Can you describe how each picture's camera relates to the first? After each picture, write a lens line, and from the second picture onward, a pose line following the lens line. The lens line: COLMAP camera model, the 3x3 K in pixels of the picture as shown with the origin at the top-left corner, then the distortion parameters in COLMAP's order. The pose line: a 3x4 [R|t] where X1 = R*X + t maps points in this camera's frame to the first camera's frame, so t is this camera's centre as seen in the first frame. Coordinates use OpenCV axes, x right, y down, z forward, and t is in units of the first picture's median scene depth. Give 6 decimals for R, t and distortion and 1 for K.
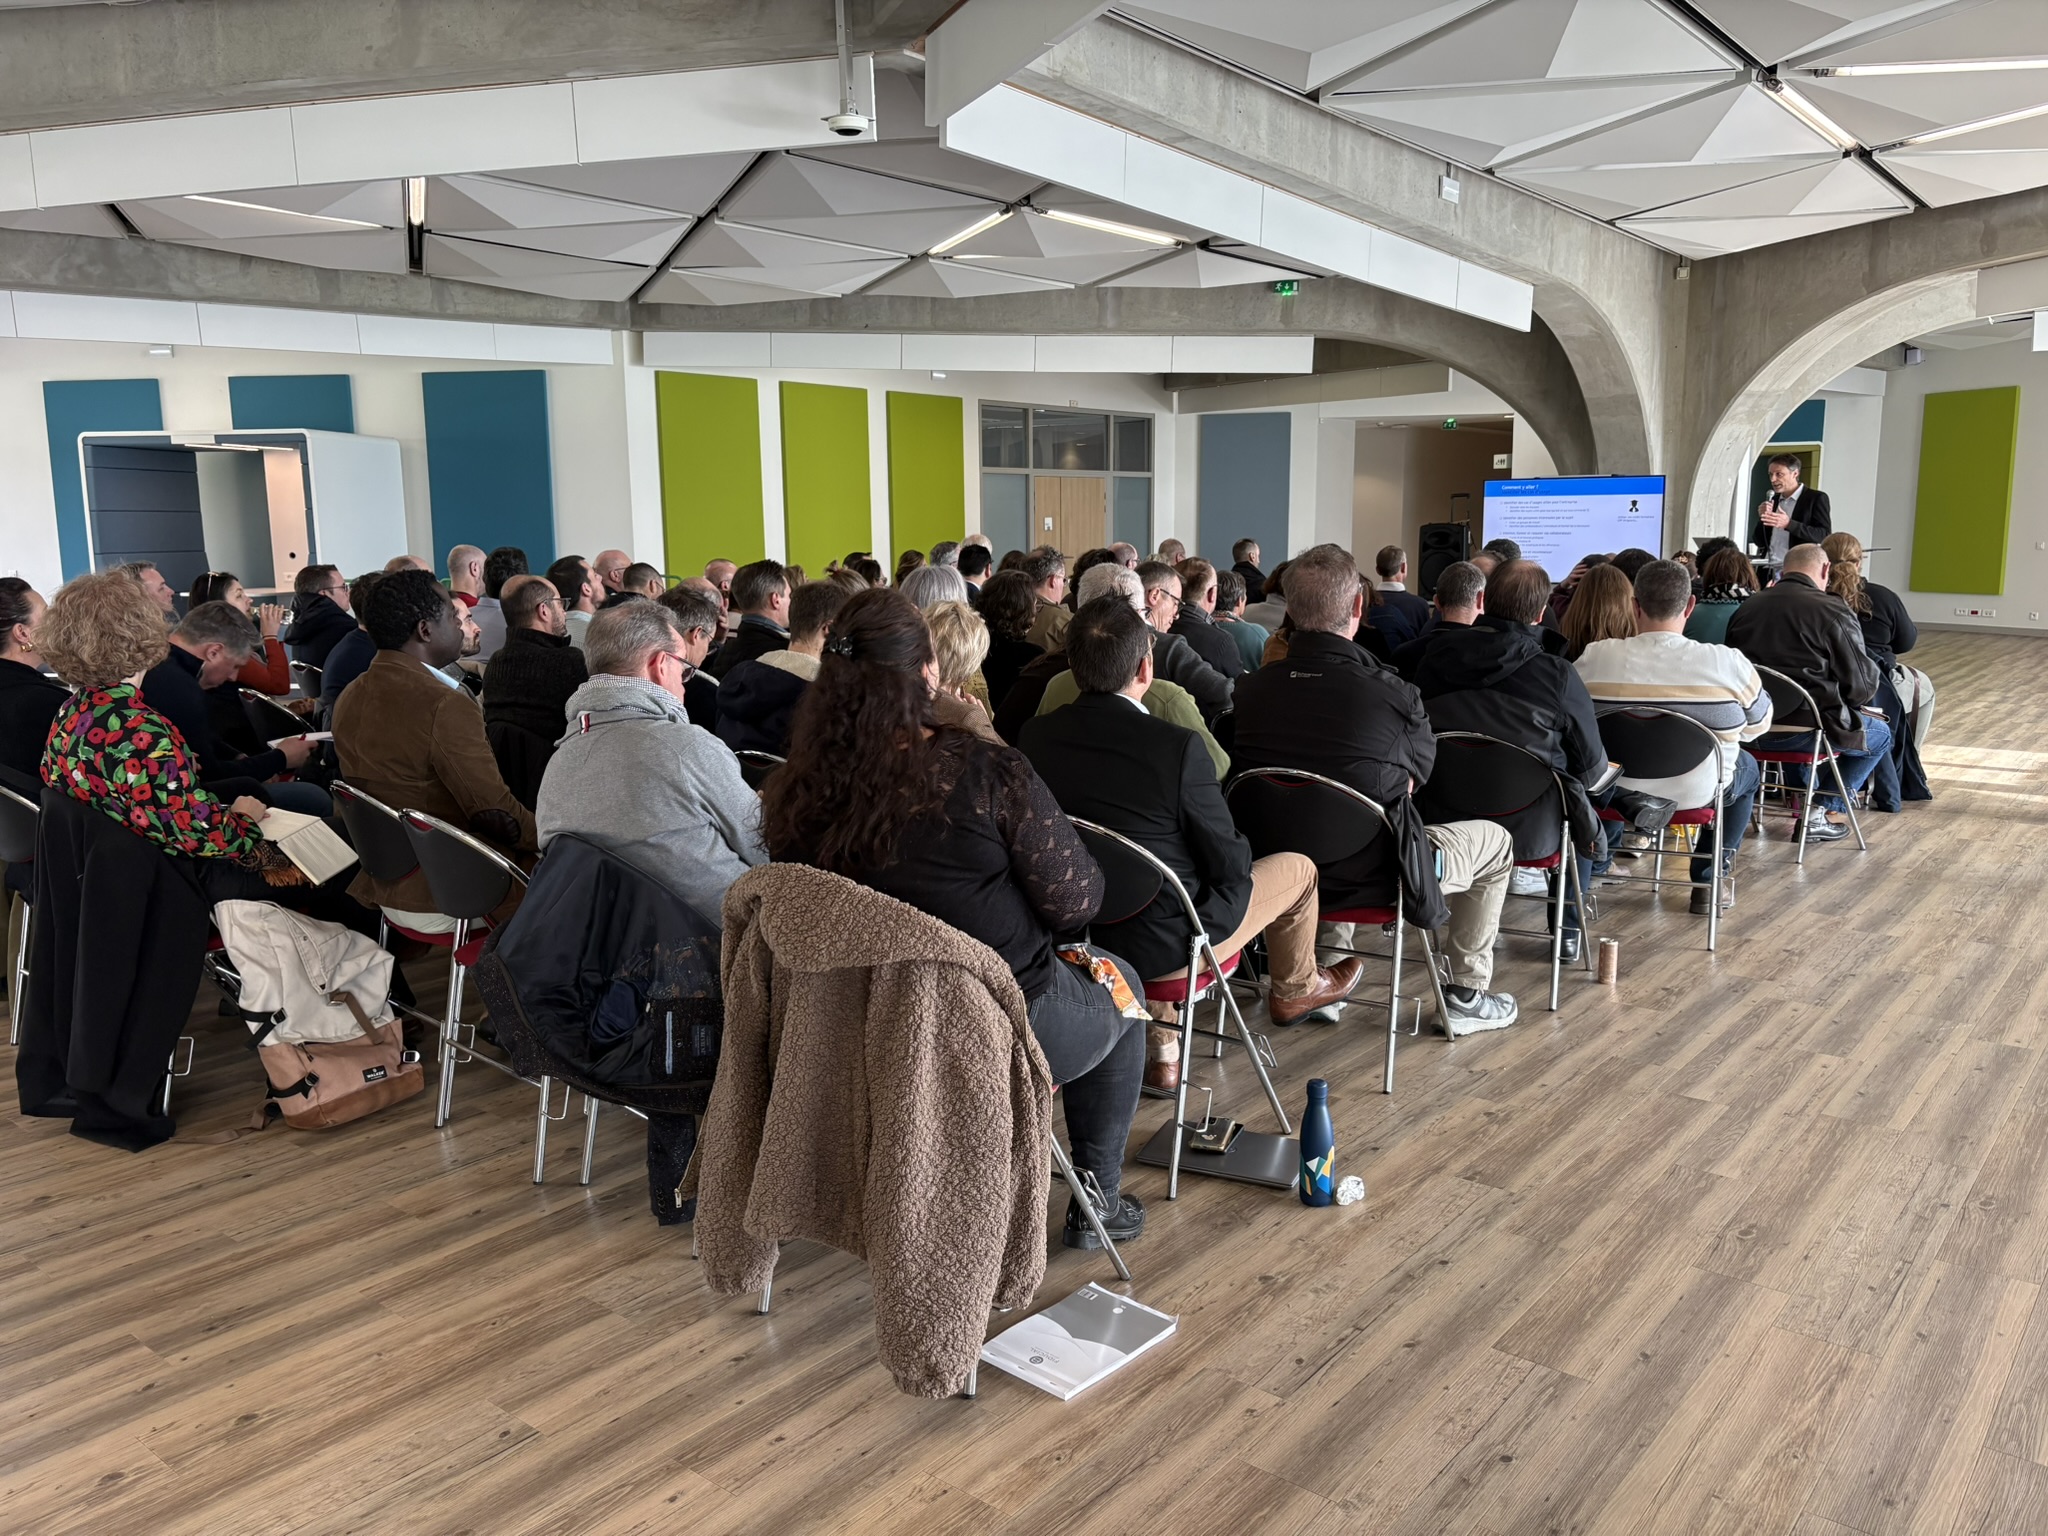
lens RADIAL K [[1547.4, 0, 1024.0], [0, 1547.4, 768.0], [0, 0, 1]] dist [0.055213, -0.063691]
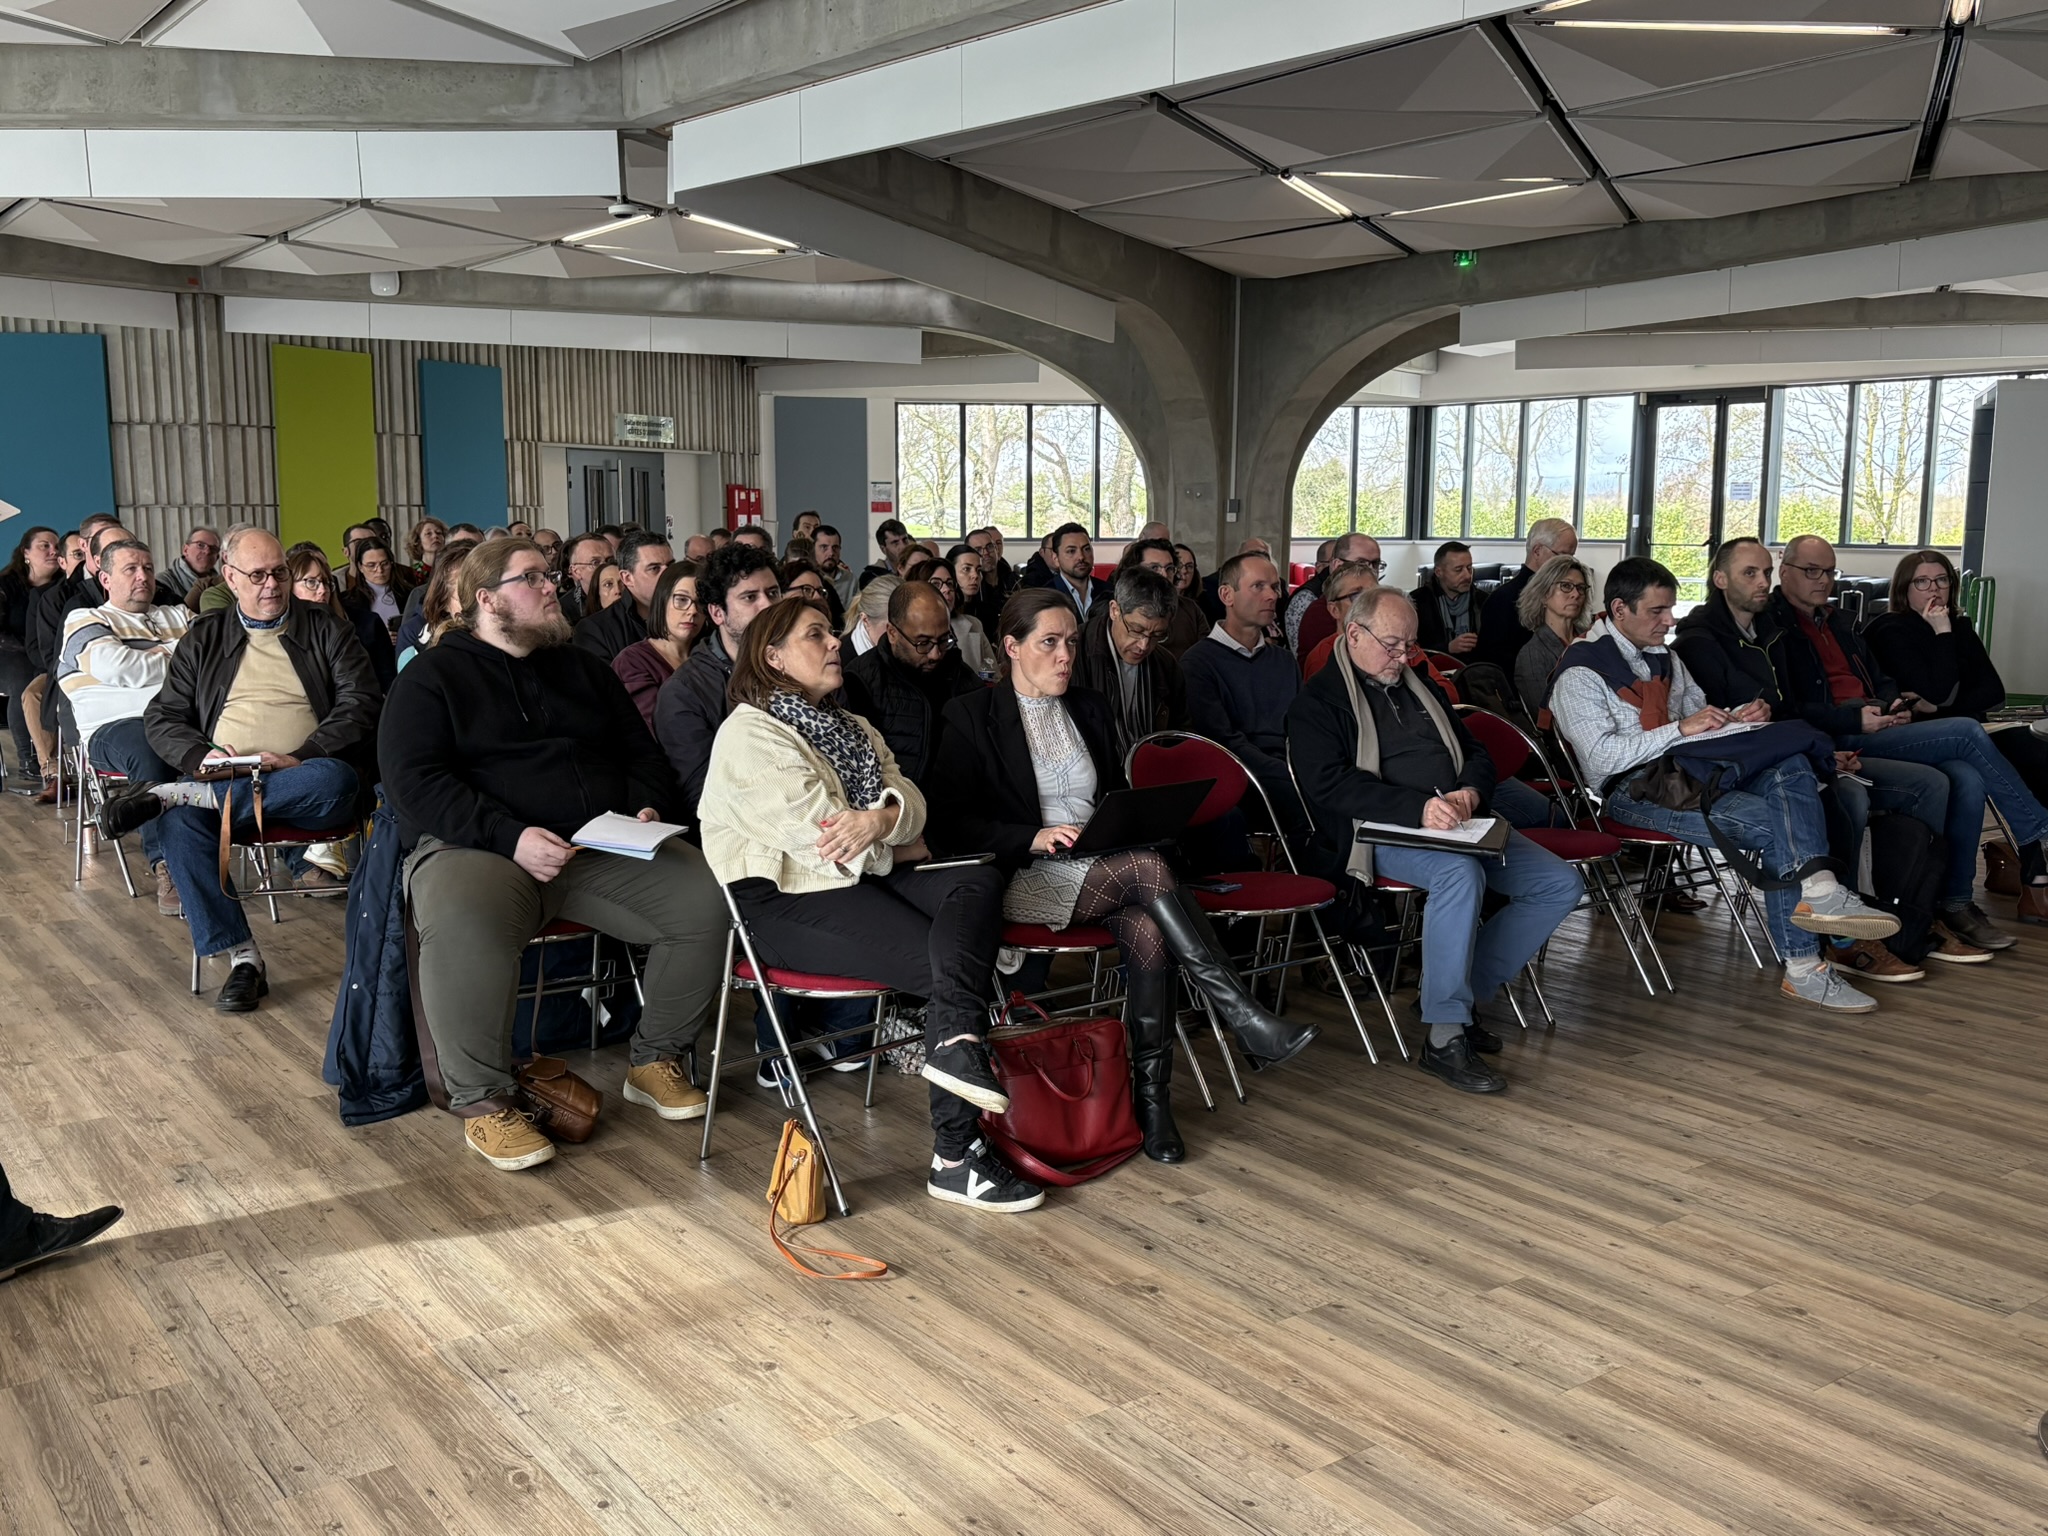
lens RADIAL K [[1865.7, 0, 1024.0], [0, 1865.7, 768.0], [0, 0, 1]] dist [0.063421, -0.081163]
pose [[-0.245507, 0.143205, -0.958759, 0.738904], [-0.147785, 0.971938, 0.183017, -0.151234], [0.958064, 0.186622, -0.217455, 0.916588]]
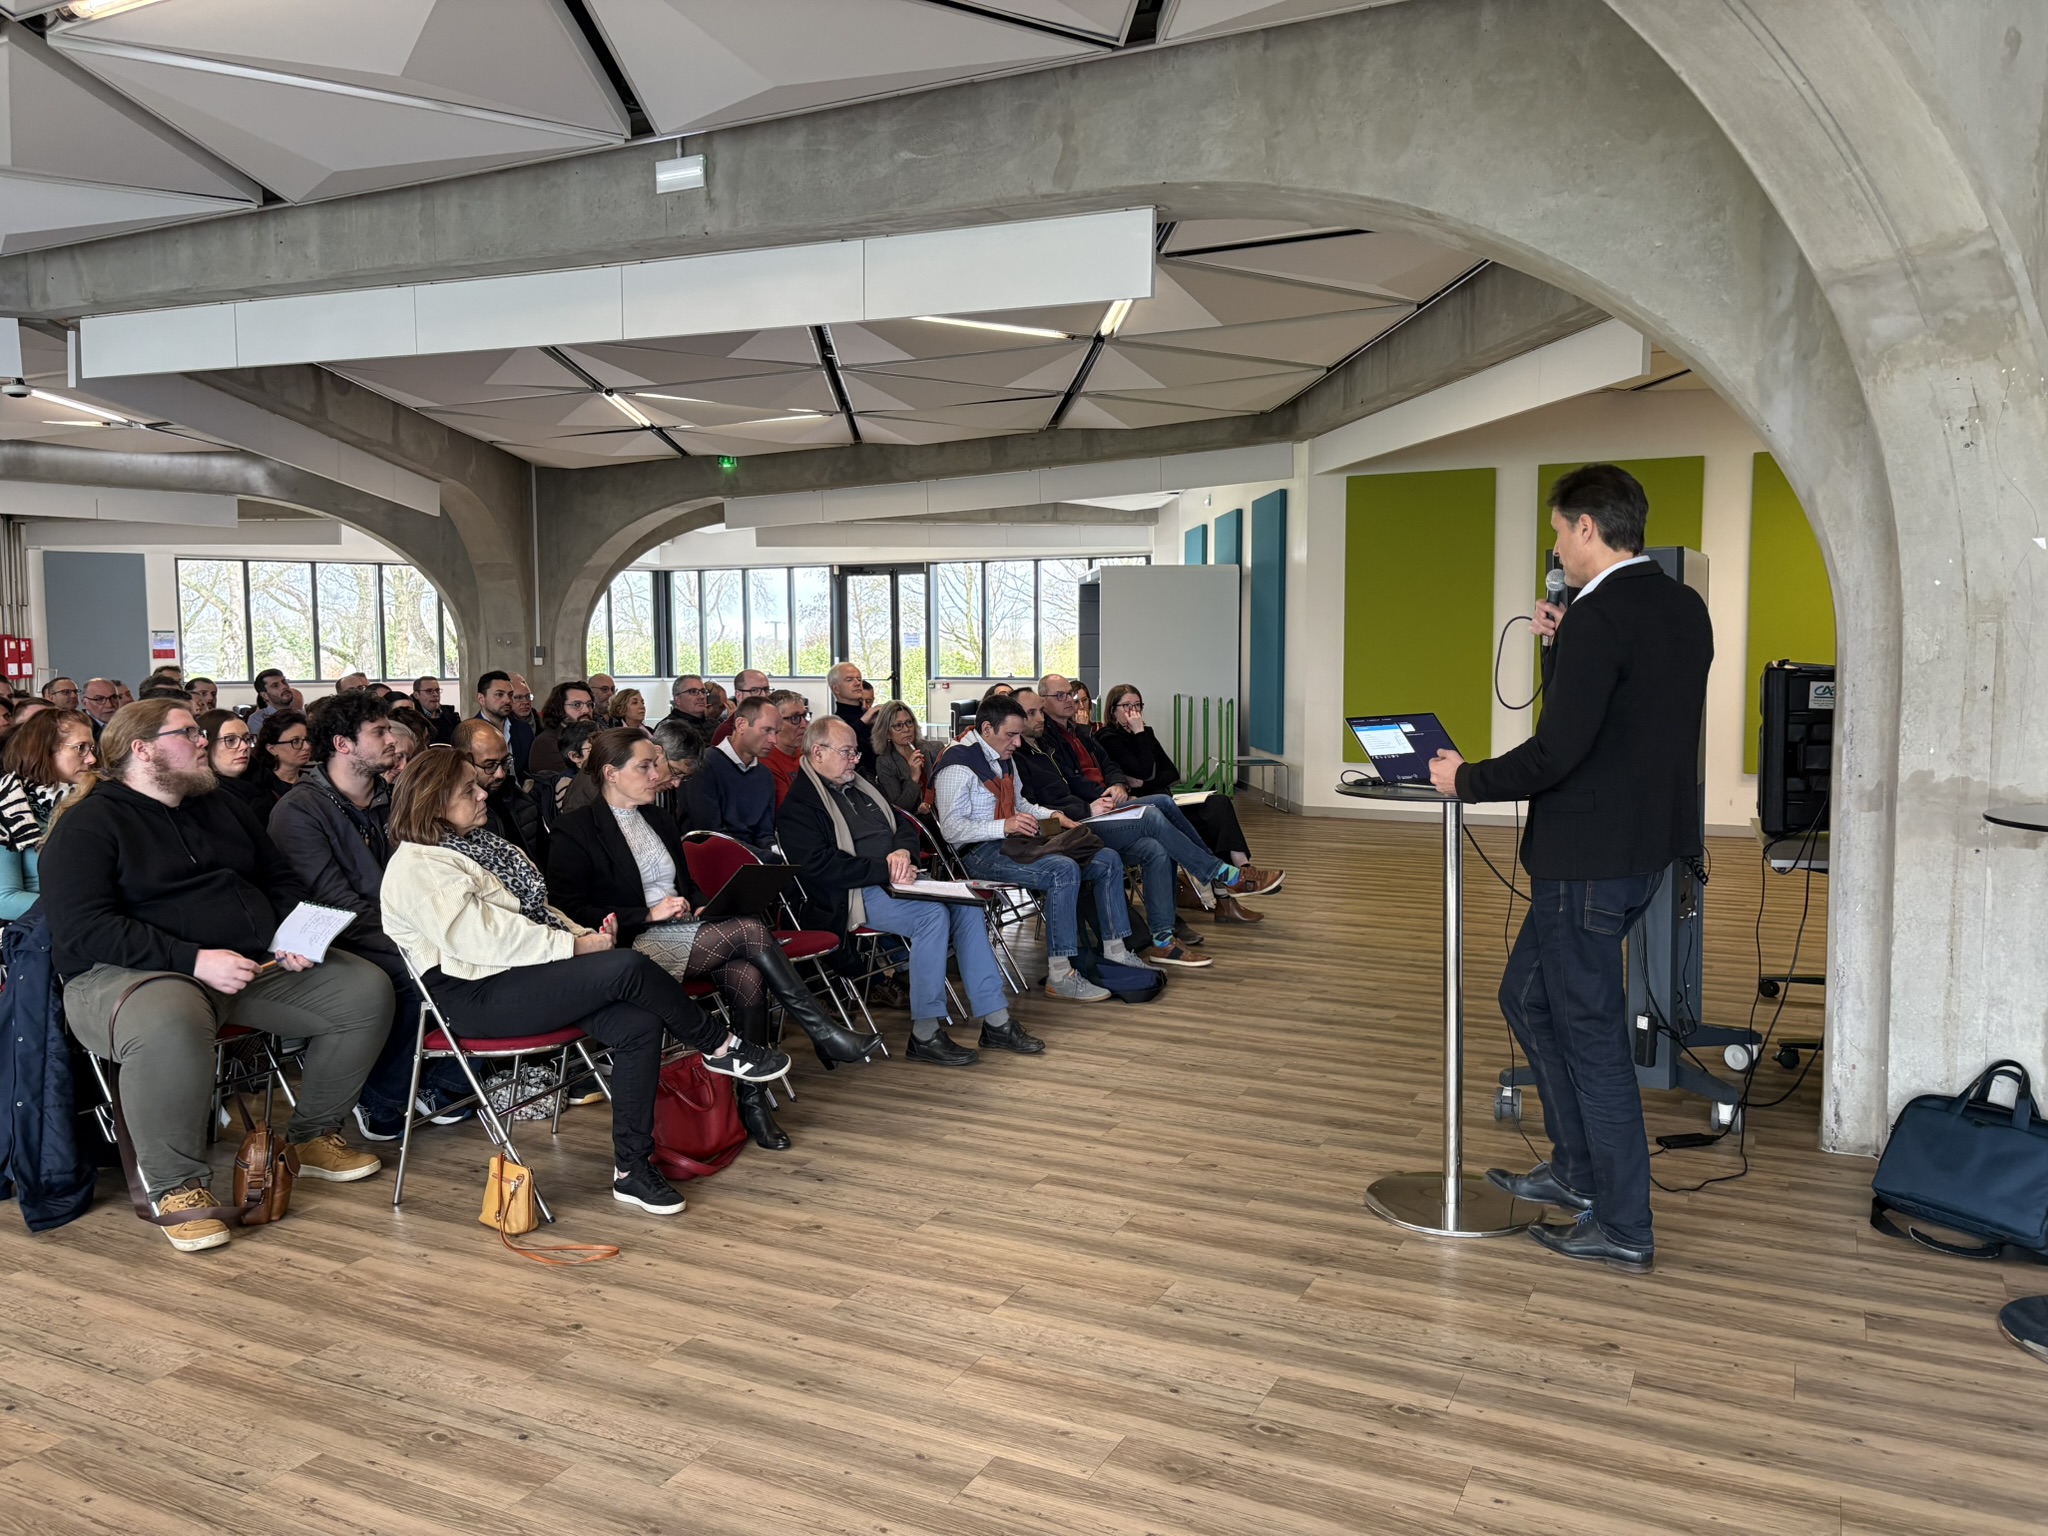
lens RADIAL K [[1547.4, 0, 1024.0], [0, 1547.4, 768.0], [0, 0, 1]] dist [0.055213, -0.063691]
pose [[0.217310, 0.084751, -0.972416, 0.797760], [-0.144813, 0.987998, 0.053747, -0.144084], [0.965301, 0.129139, 0.226975, 0.836525]]
